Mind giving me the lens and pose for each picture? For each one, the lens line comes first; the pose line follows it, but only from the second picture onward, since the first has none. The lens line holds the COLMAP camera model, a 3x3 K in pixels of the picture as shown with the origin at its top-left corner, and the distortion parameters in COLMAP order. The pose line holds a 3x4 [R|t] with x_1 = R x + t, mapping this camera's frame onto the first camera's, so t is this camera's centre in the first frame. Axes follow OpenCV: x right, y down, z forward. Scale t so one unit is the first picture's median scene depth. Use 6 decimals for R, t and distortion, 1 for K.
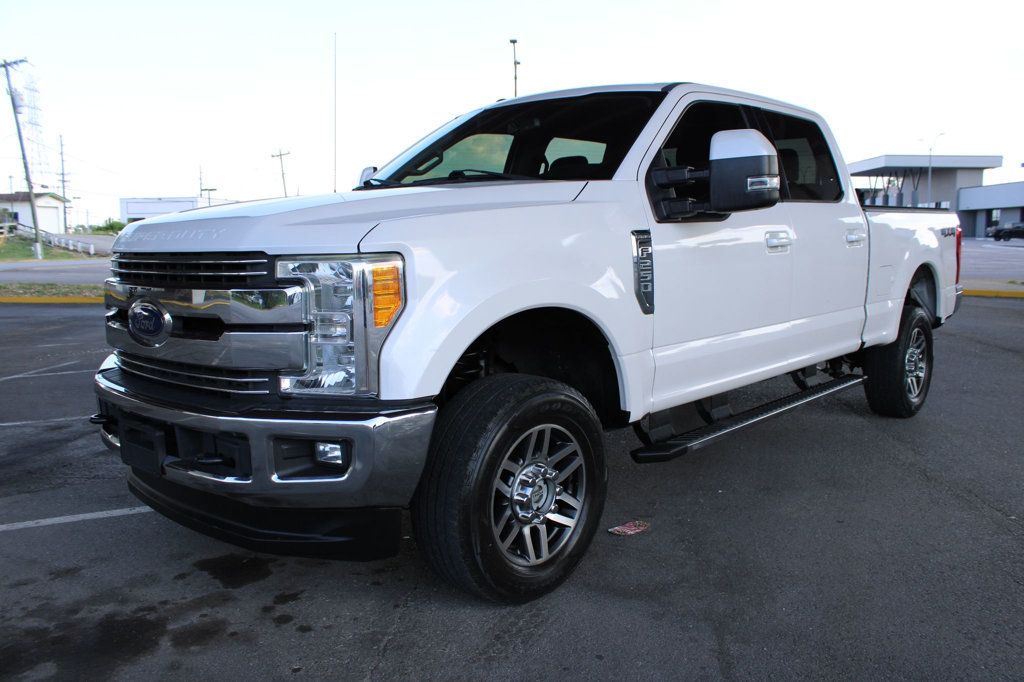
lens RADIAL K [[868.9, 0, 509.5], [0, 868.9, 339.3], [0, 0, 1]] dist [-0.113119, 0.037067]
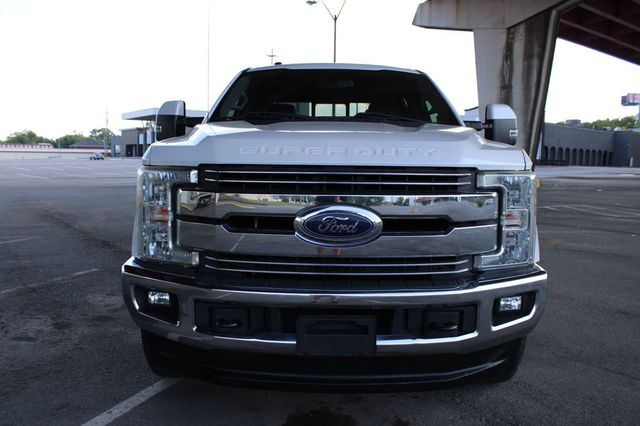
lens RADIAL K [[543.0, 0, 319.7], [0, 543.0, 211.4], [0, 0, 1]] dist [-0.113119, 0.037067]
pose [[0.740235, -0.045742, 0.670791, -0.965678], [0.057146, 0.998353, 0.005017, -0.046210], [-0.669916, 0.034619, 0.741630, 0.486632]]
